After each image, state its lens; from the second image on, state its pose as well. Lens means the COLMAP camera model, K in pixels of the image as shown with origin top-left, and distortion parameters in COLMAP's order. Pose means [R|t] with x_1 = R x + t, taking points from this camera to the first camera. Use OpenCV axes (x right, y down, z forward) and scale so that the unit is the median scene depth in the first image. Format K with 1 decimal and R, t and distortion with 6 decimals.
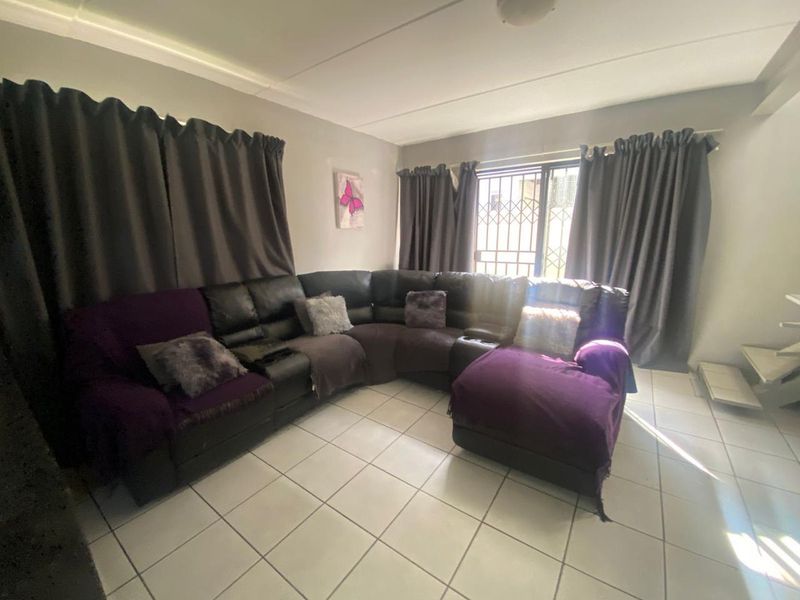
lens RADIAL K [[322.3, 0, 398.7], [0, 322.3, 299.6], [0, 0, 1]] dist [0.016003, -0.018751]
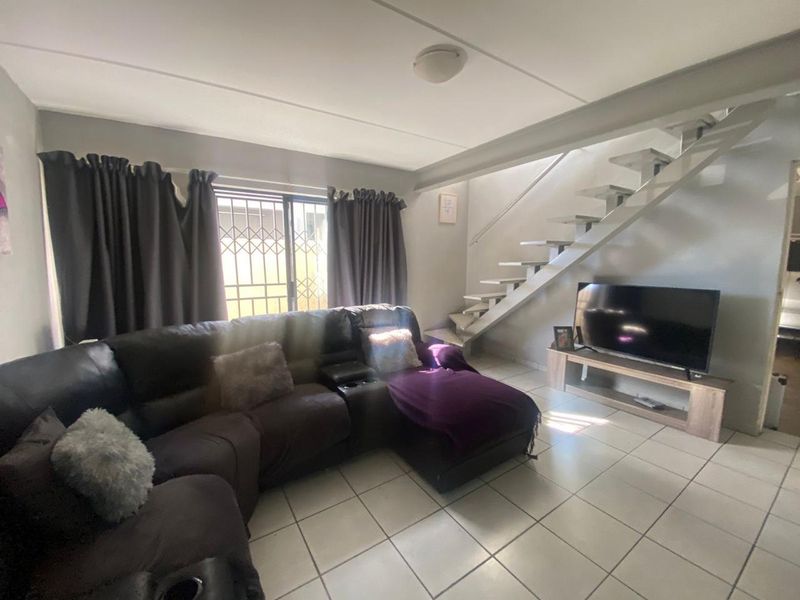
lens RADIAL K [[322.3, 0, 398.7], [0, 322.3, 299.6], [0, 0, 1]] dist [0.016003, -0.018751]
pose [[0.366632, -0.101100, 0.924857, -0.428956], [0.191959, 0.980909, 0.031131, -0.087369], [-0.910347, 0.166121, 0.379040, 0.442094]]
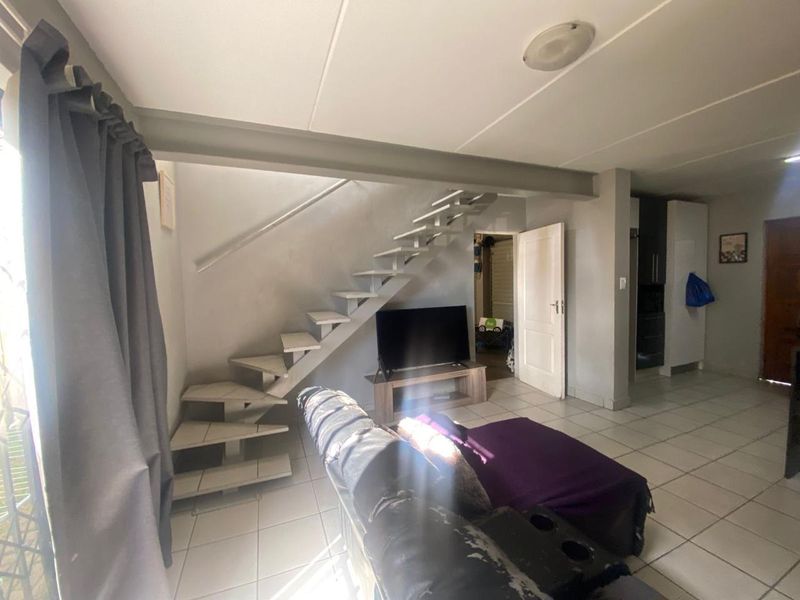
lens RADIAL K [[322.3, 0, 398.7], [0, 322.3, 299.6], [0, 0, 1]] dist [0.016003, -0.018751]
pose [[-0.844829, 0.011517, 0.534913, 0.159003], [0.151771, 0.963860, 0.218950, -0.265866], [-0.513060, 0.266159, -0.816045, 1.159045]]
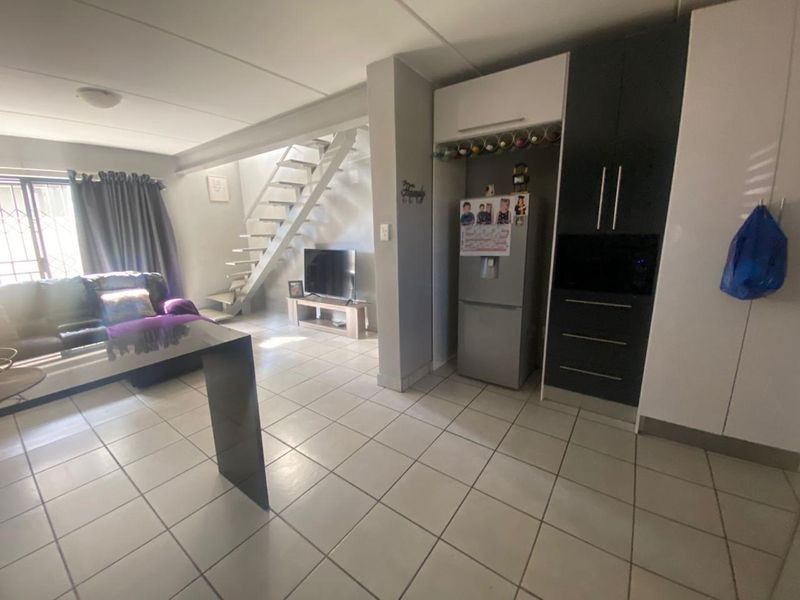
lens RADIAL K [[322.3, 0, 398.7], [0, 322.3, 299.6], [0, 0, 1]] dist [0.016003, -0.018751]
pose [[0.013358, -0.195664, 0.980580, -0.732536], [0.228438, 0.955329, 0.187514, 0.056498], [-0.973467, 0.221497, 0.057459, -0.188686]]
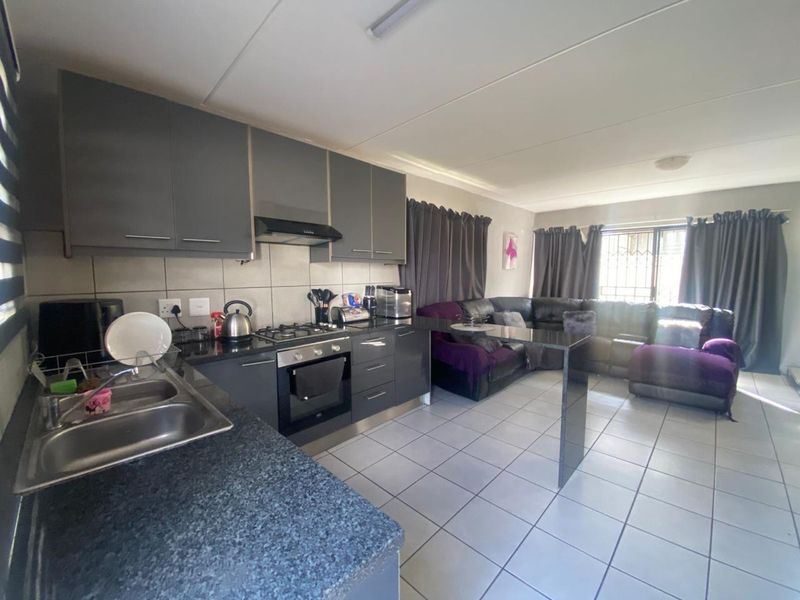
lens RADIAL K [[322.3, 0, 398.7], [0, 322.3, 299.6], [0, 0, 1]] dist [0.016003, -0.018751]
pose [[0.987655, 0.025354, -0.154578, -0.524657], [-0.044192, 0.991828, -0.119681, 0.141151], [0.150281, 0.125034, 0.980705, -0.622887]]
